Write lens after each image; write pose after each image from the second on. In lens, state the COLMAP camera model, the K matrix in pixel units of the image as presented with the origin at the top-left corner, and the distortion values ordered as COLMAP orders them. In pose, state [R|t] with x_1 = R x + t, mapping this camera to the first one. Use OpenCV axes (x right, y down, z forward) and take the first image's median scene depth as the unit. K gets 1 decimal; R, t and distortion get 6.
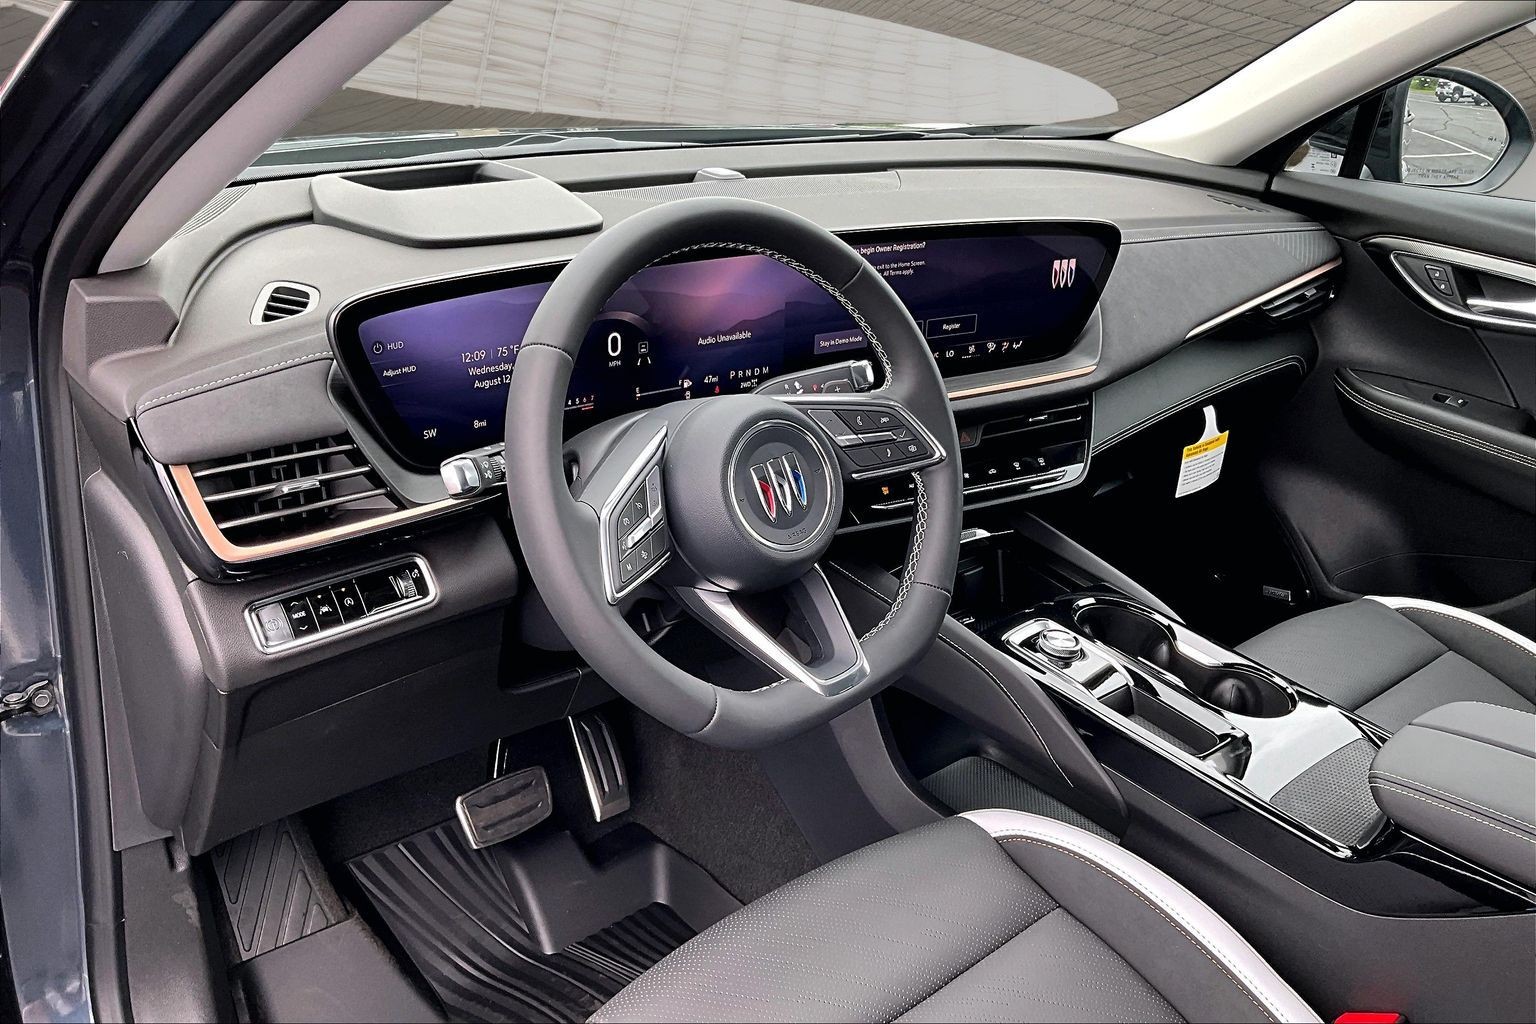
lens RADIAL K [[1282.9, 0, 768.0], [0, 1282.9, 512.0], [0, 0, 1]] dist [0.135705, -0.296891]
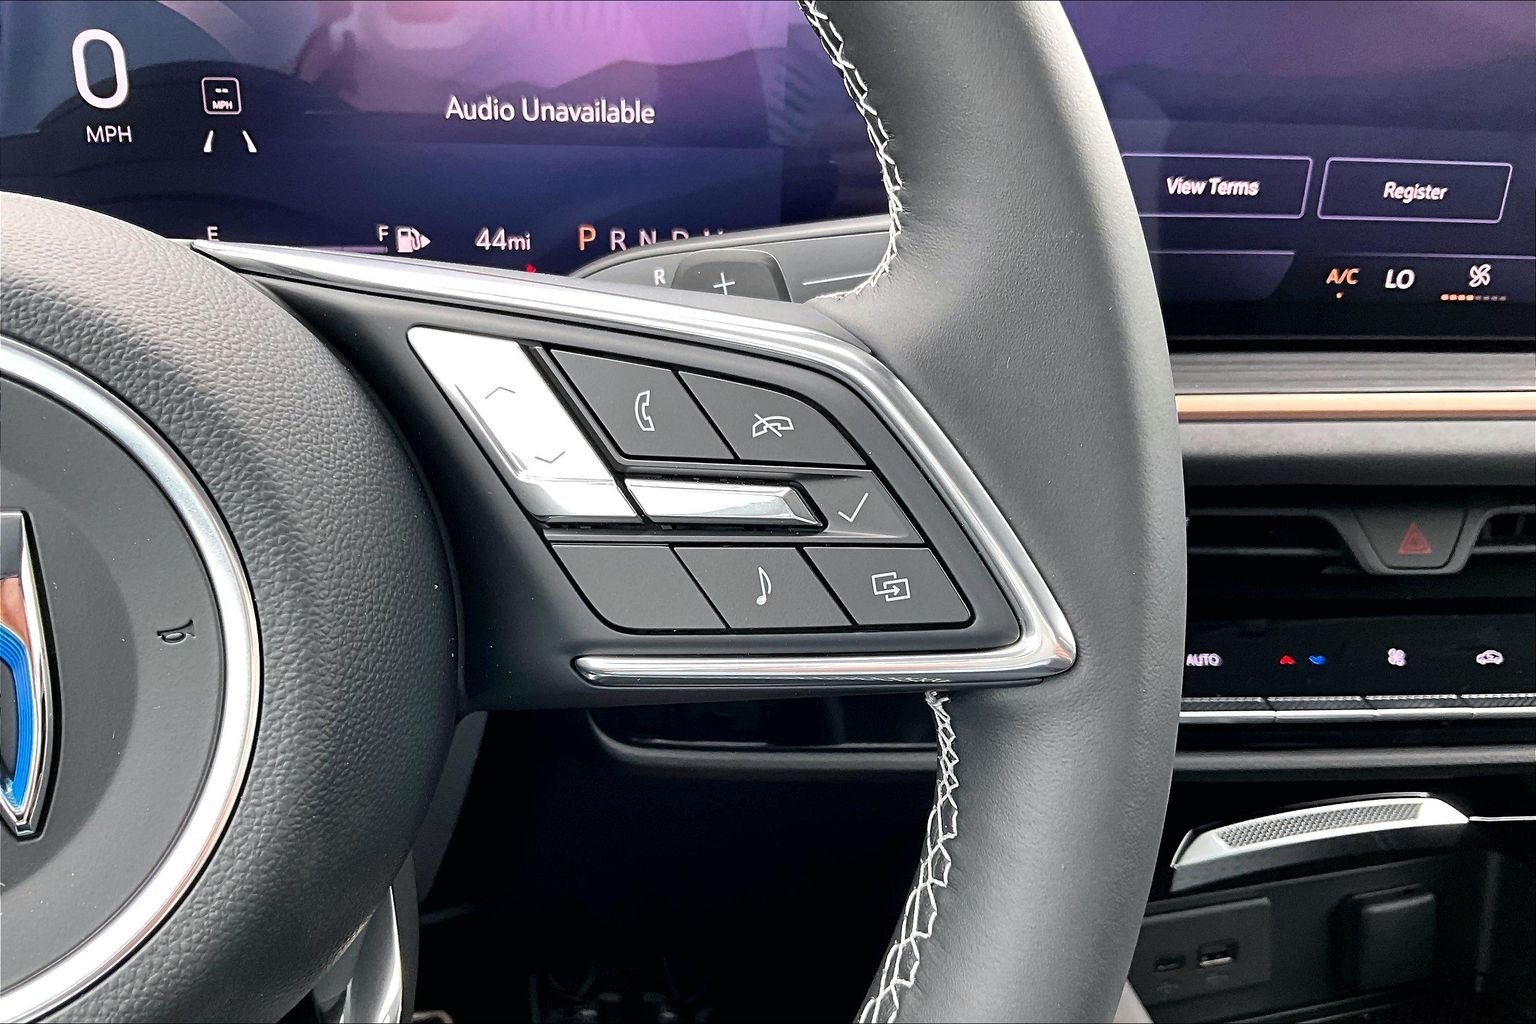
lens RADIAL K [[1273.3, 0, 768.0], [0, 1273.3, 512.0], [0, 0, 1]] dist [0.066253, -0.161981]
pose [[0.903141, 0.160681, -0.398143, 0.141941], [-0.161547, 0.986358, 0.031620, -0.052088], [0.397792, 0.035762, 0.916778, 0.675599]]
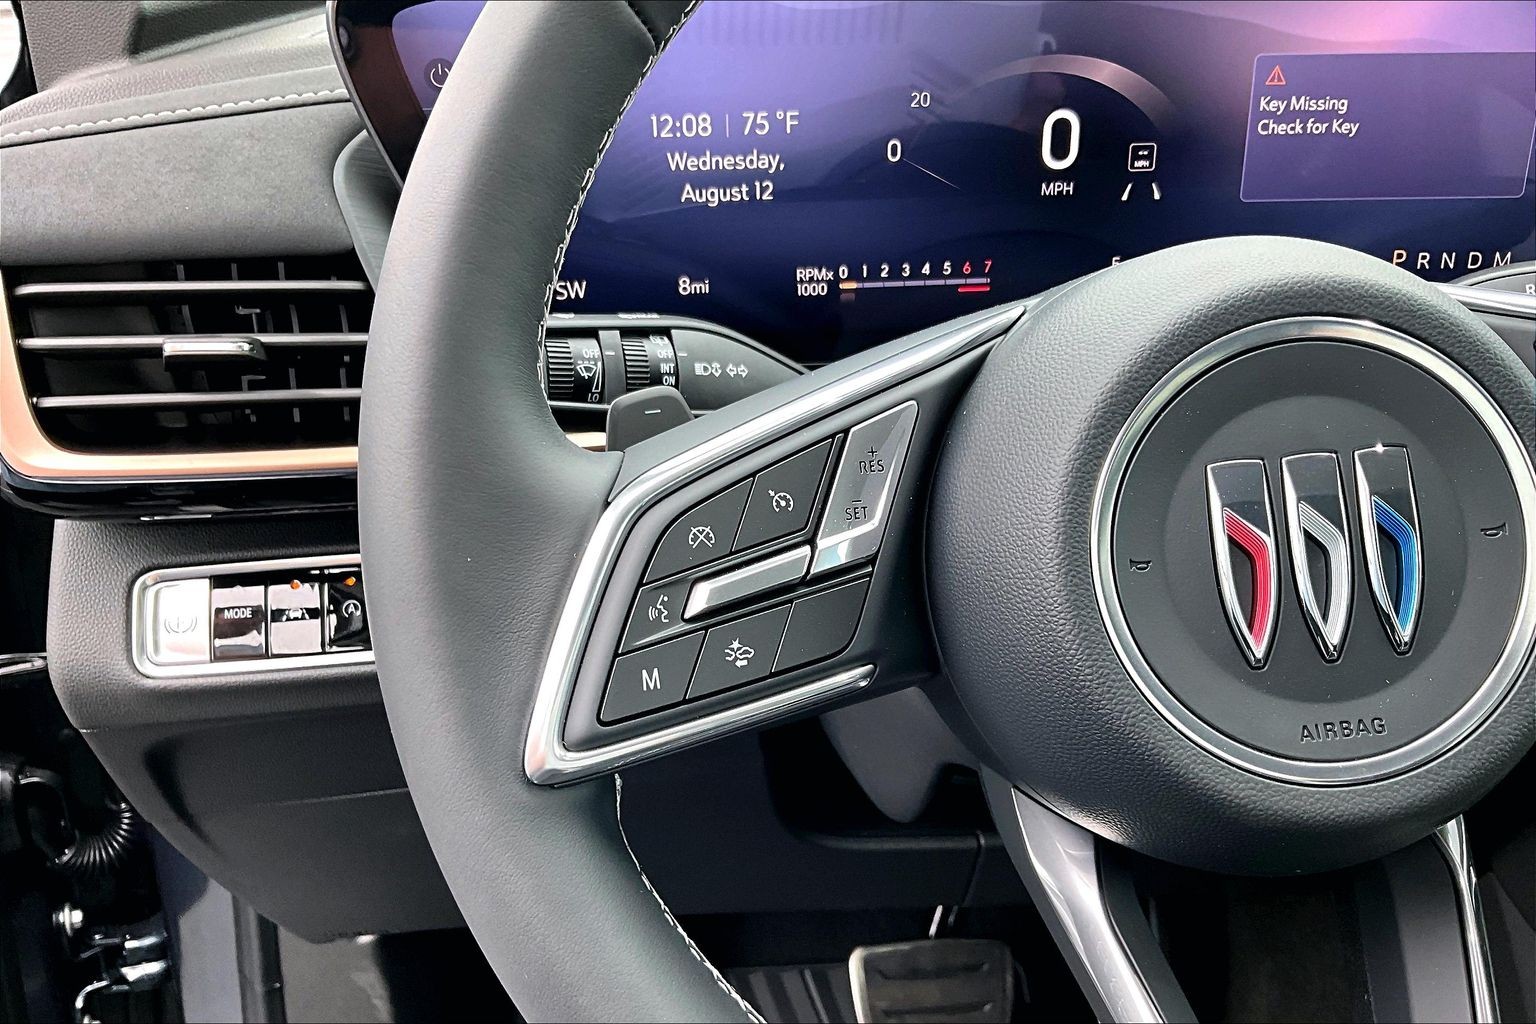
lens RADIAL K [[1294.0, 0, 786.0], [0, 1294.0, 541.3], [0, 0, 1]] dist [0.039979, -0.000974]
pose [[0.793125, 0.200516, -0.575105, 0.066039], [-0.178234, 0.979328, 0.095650, -0.024203], [0.582396, 0.026641, 0.812468, 0.526590]]
